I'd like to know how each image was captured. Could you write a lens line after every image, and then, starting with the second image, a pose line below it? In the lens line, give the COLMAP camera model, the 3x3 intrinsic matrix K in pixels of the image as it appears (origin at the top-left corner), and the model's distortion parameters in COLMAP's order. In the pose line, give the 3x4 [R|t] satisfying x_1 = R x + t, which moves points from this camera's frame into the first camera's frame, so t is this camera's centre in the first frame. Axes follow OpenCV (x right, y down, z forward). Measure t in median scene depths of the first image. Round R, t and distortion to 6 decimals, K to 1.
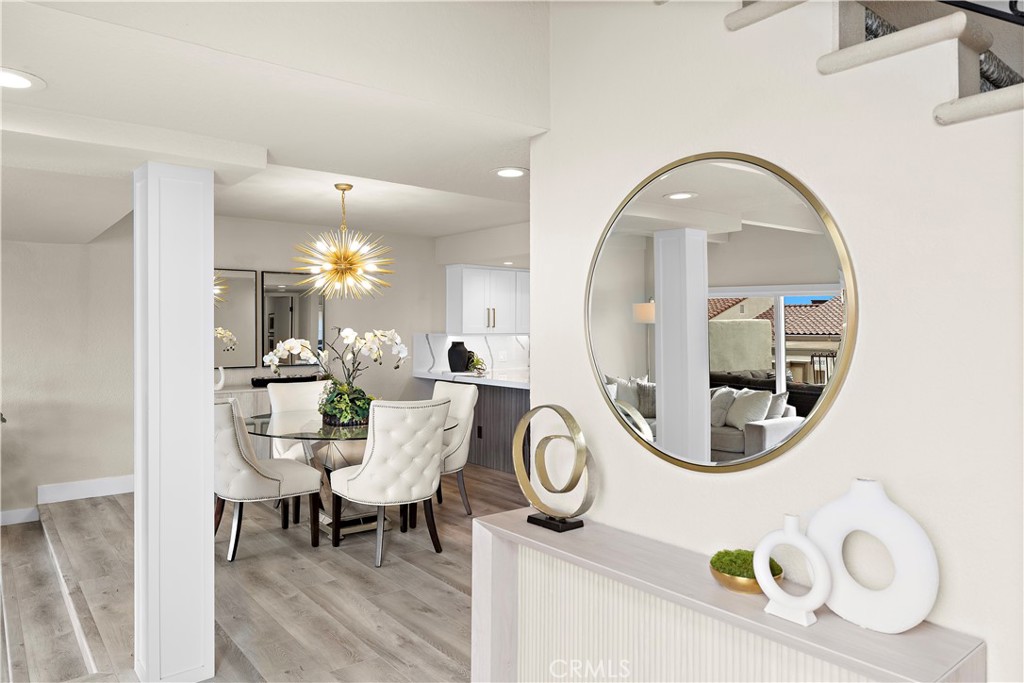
lens RADIAL K [[682.3, 0, 512.4], [0, 682.3, 326.1], [0, 0, 1]] dist [0.002365, -0.001350]
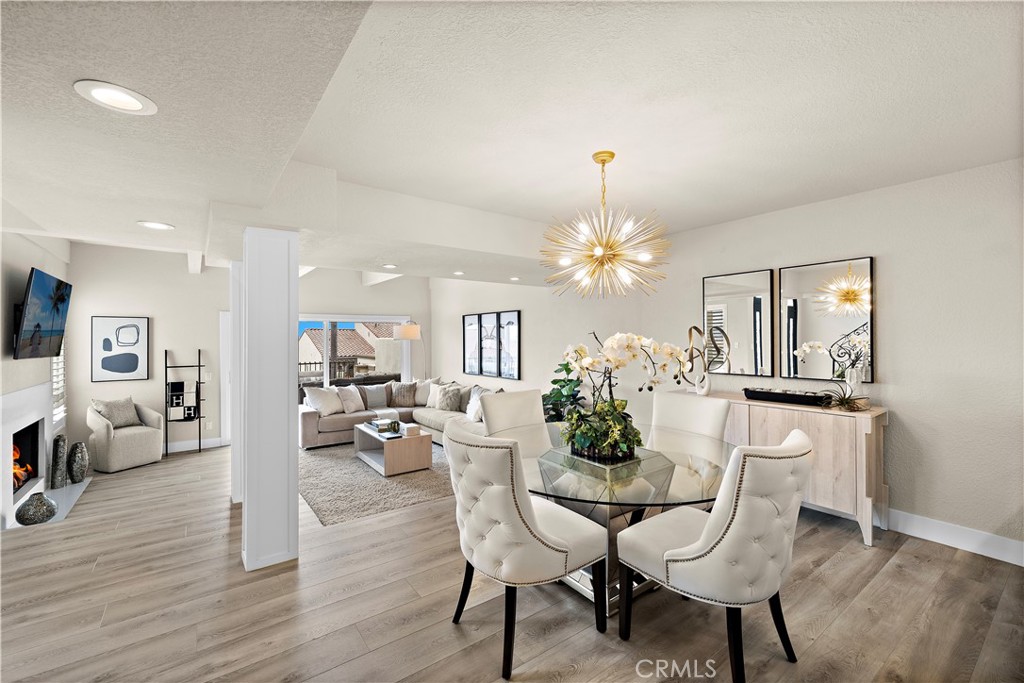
lens RADIAL K [[432.7, 0, 513.4], [0, 432.7, 336.1], [0, 0, 1]] dist [0.002100, 0.000258]
pose [[-0.037298, -0.006855, -0.999281, 0.279041], [0.010828, 0.999915, -0.007263, 0.010369], [0.999246, -0.011092, -0.037220, 0.941916]]
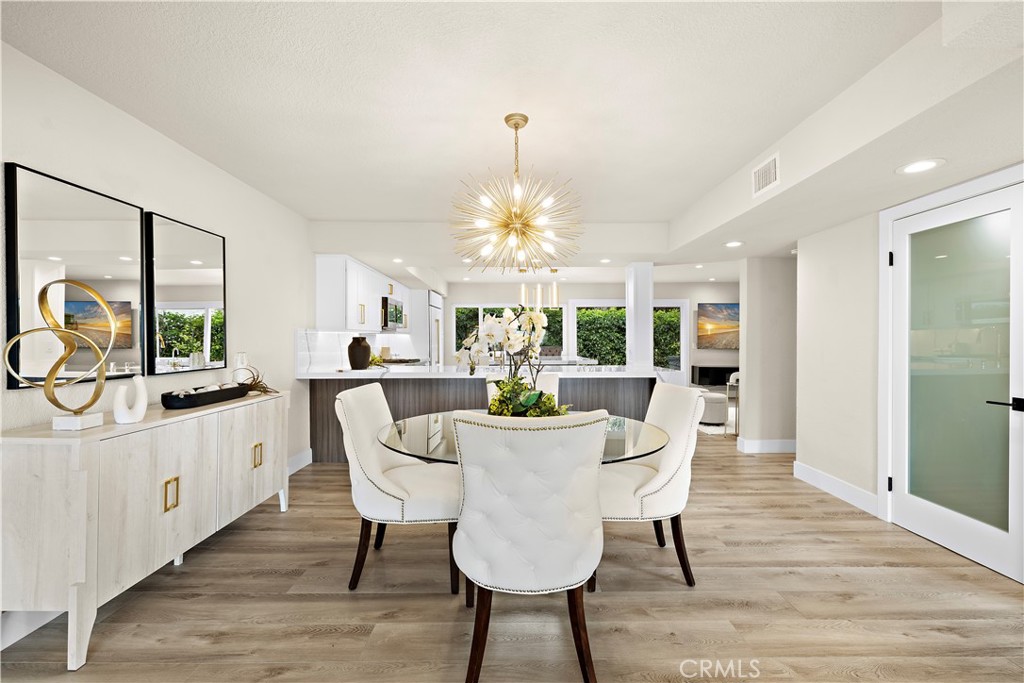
lens RADIAL K [[436.2, 0, 520.7], [0, 436.2, 340.5], [0, 0, 1]] dist [0.002467, -0.000088]
pose [[0.610241, -0.003853, 0.792207, -0.652593], [-0.001030, 0.999983, 0.005657, 0.038137], [-0.792215, -0.004268, 0.610227, 0.722059]]
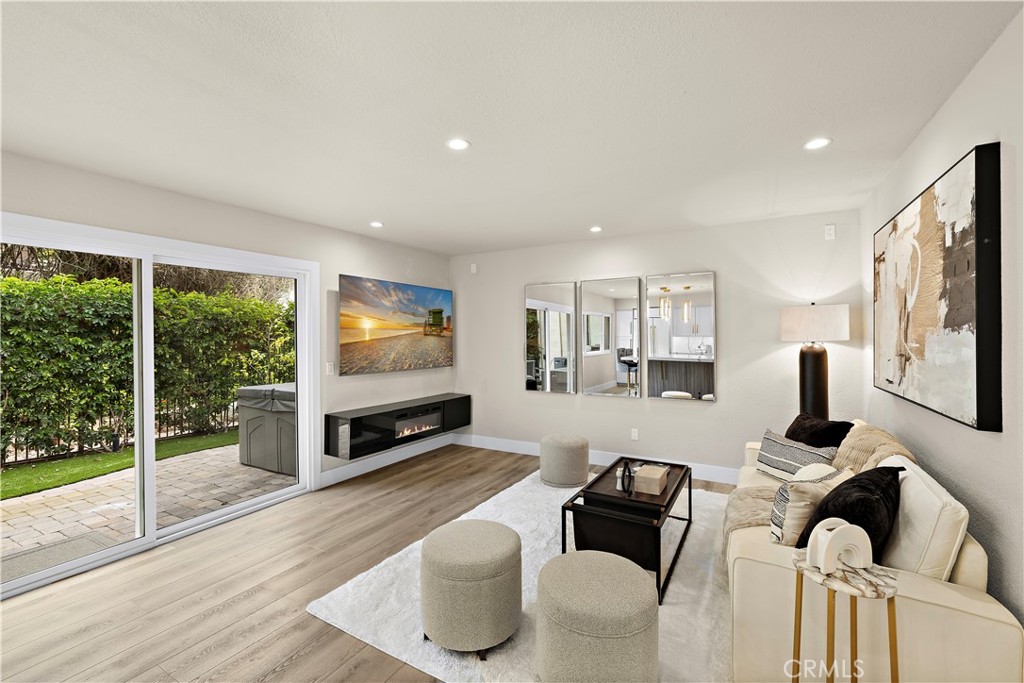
lens RADIAL K [[432.7, 0, 513.4], [0, 432.7, 336.1], [0, 0, 1]] dist [0.002100, 0.000258]
pose [[-0.369806, 0.004044, 0.929100, 0.448265], [0.007378, 0.999972, -0.001416, 0.013348], [-0.929080, 0.006331, -0.369825, 1.291485]]
